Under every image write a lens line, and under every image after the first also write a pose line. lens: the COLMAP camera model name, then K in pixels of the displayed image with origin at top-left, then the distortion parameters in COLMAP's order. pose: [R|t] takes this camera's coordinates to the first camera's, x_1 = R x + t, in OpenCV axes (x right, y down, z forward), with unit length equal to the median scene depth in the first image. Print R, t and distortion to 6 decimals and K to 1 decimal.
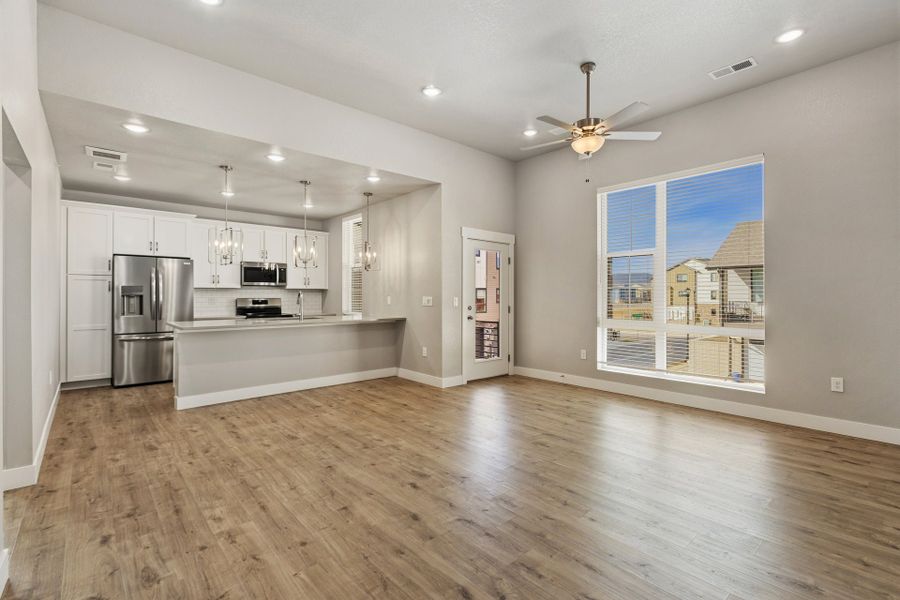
lens RADIAL K [[410.9, 0, 457.8], [0, 410.9, 313.9], [0, 0, 1]] dist [-0.016386, -0.000057]
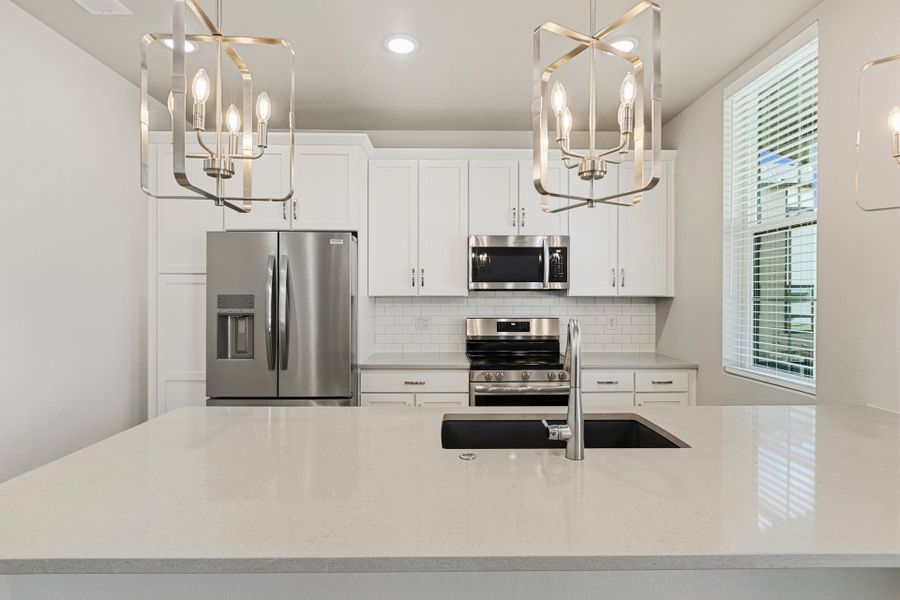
lens RADIAL K [[471.9, 0, 452.1], [0, 471.9, 296.9], [0, 0, 1]] dist [0.005751, 0.000284]
pose [[0.752207, -0.002326, -0.658923, -0.245477], [-0.028118, 0.998970, -0.035625, -0.051643], [0.658327, 0.045325, 0.751366, 0.717365]]
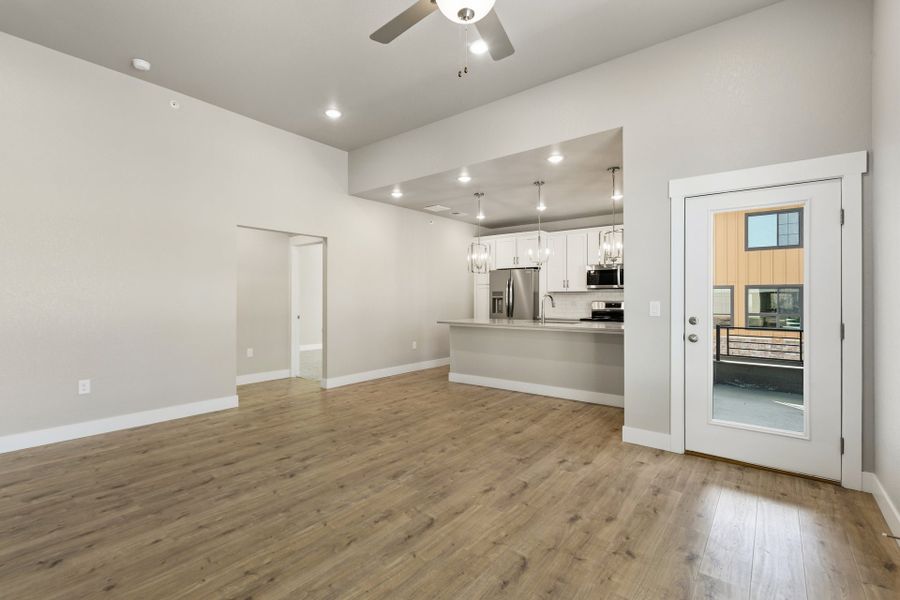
lens RADIAL K [[410.9, 0, 446.0], [0, 410.9, 309.2], [0, 0, 1]] dist [-0.016386, -0.000057]
pose [[0.165941, 0.023615, -0.985853, 0.509453], [-0.047139, 0.998760, 0.015989, -0.021841], [0.985008, 0.043819, 0.166848, 0.568789]]
